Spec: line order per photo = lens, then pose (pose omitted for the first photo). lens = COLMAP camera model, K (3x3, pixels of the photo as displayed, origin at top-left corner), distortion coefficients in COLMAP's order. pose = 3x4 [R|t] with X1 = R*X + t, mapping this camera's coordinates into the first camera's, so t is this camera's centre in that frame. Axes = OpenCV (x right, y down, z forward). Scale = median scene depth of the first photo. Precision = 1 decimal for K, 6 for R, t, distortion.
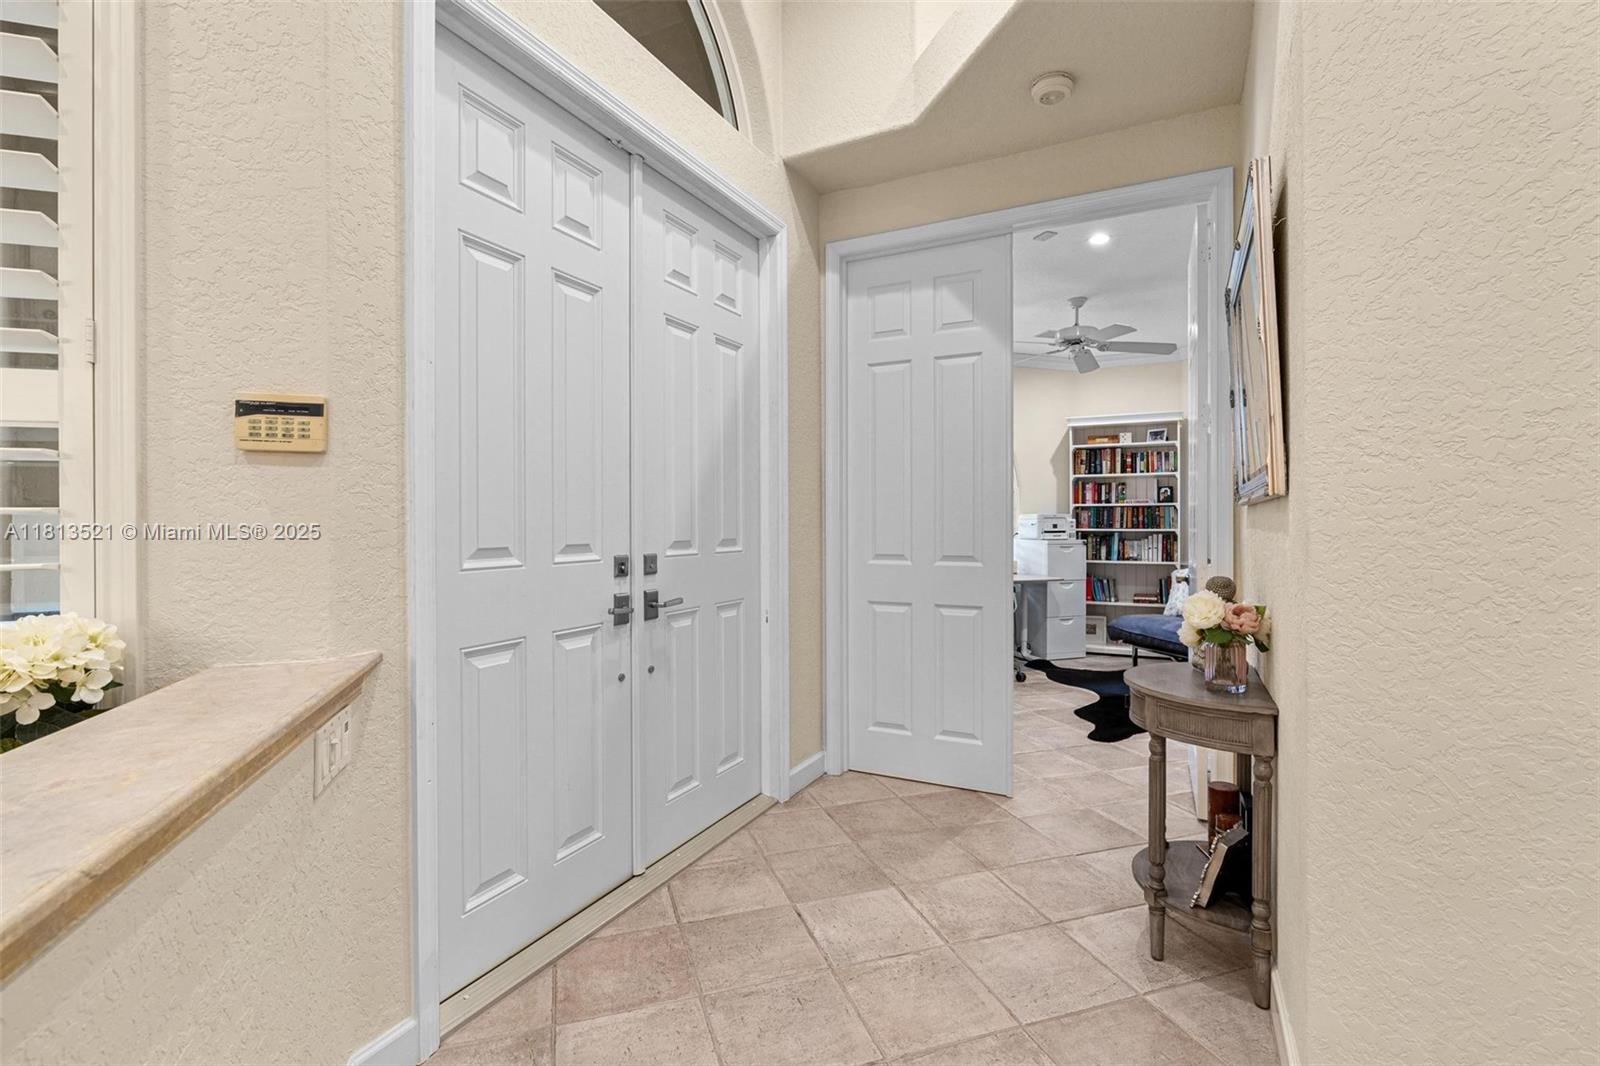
lens RADIAL K [[722.5, 0, 796.1], [0, 722.5, 528.5], [0, 0, 1]] dist [-0.026981, 0.000114]
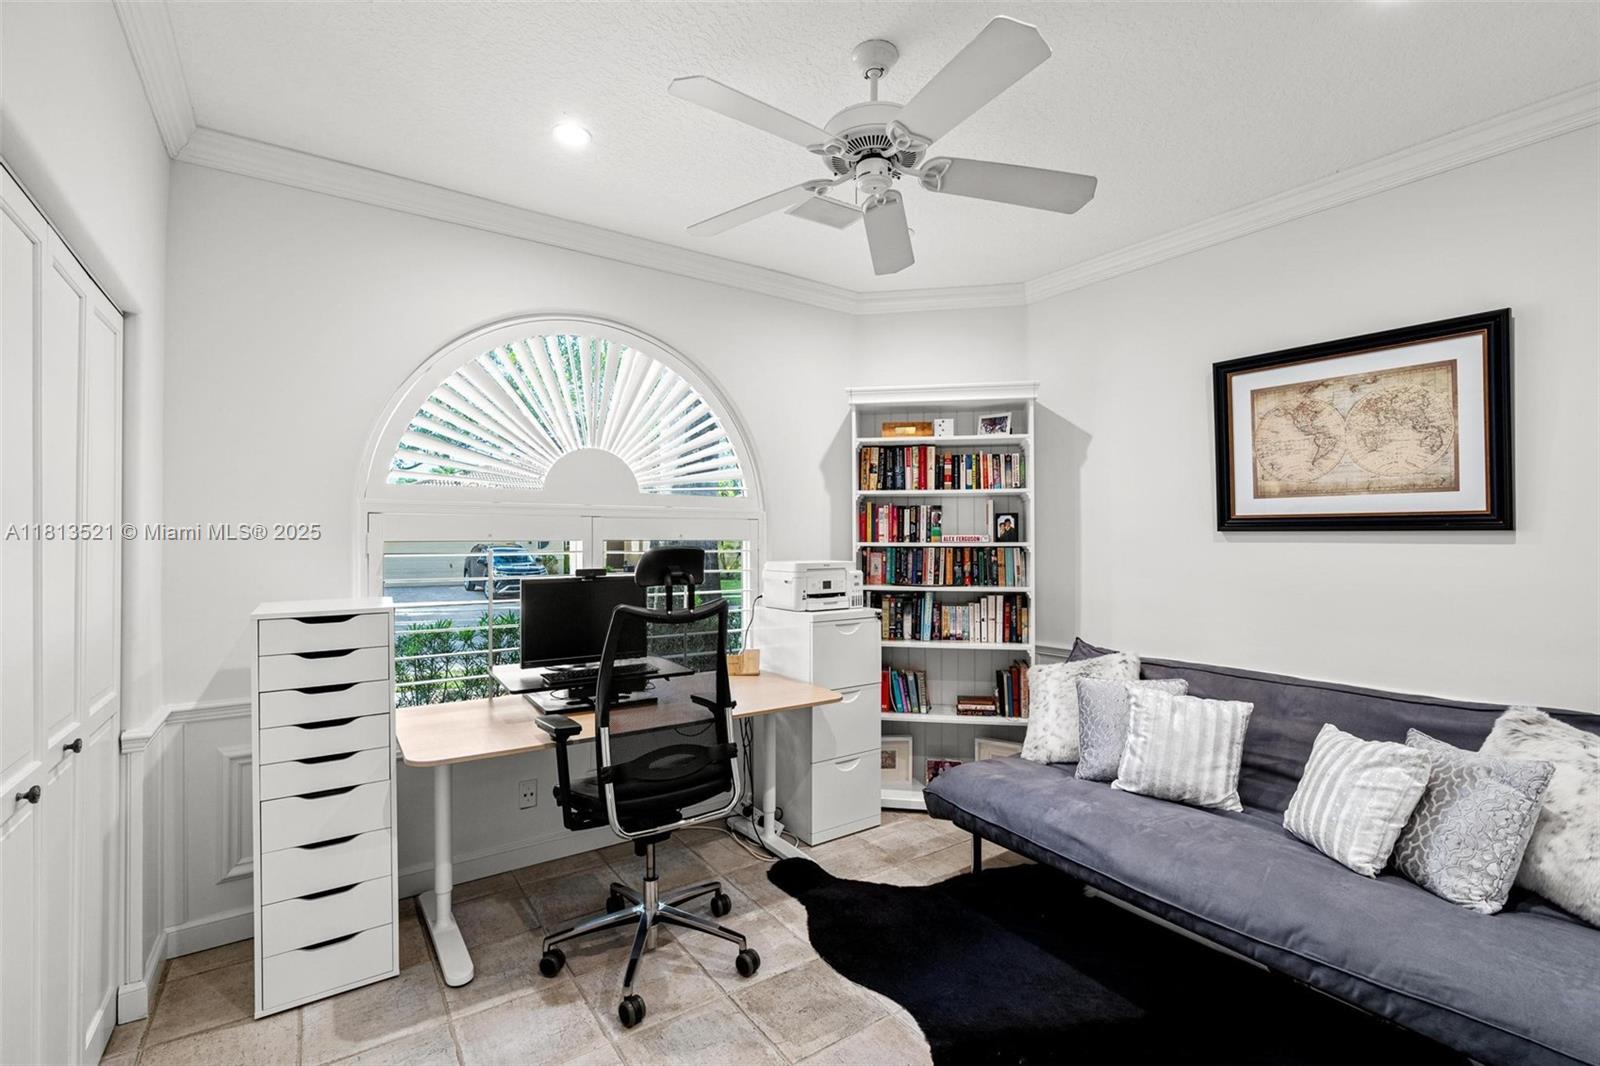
lens RADIAL K [[718.2, 0, 801.8], [0, 718.2, 536.4], [0, 0, 1]] dist [-0.003521, 0.000191]
pose [[0.955624, 0.003142, 0.294573, 0.179141], [0.002040, 0.999849, -0.017282, -0.029404], [-0.294583, 0.017116, 0.955473, 0.480024]]
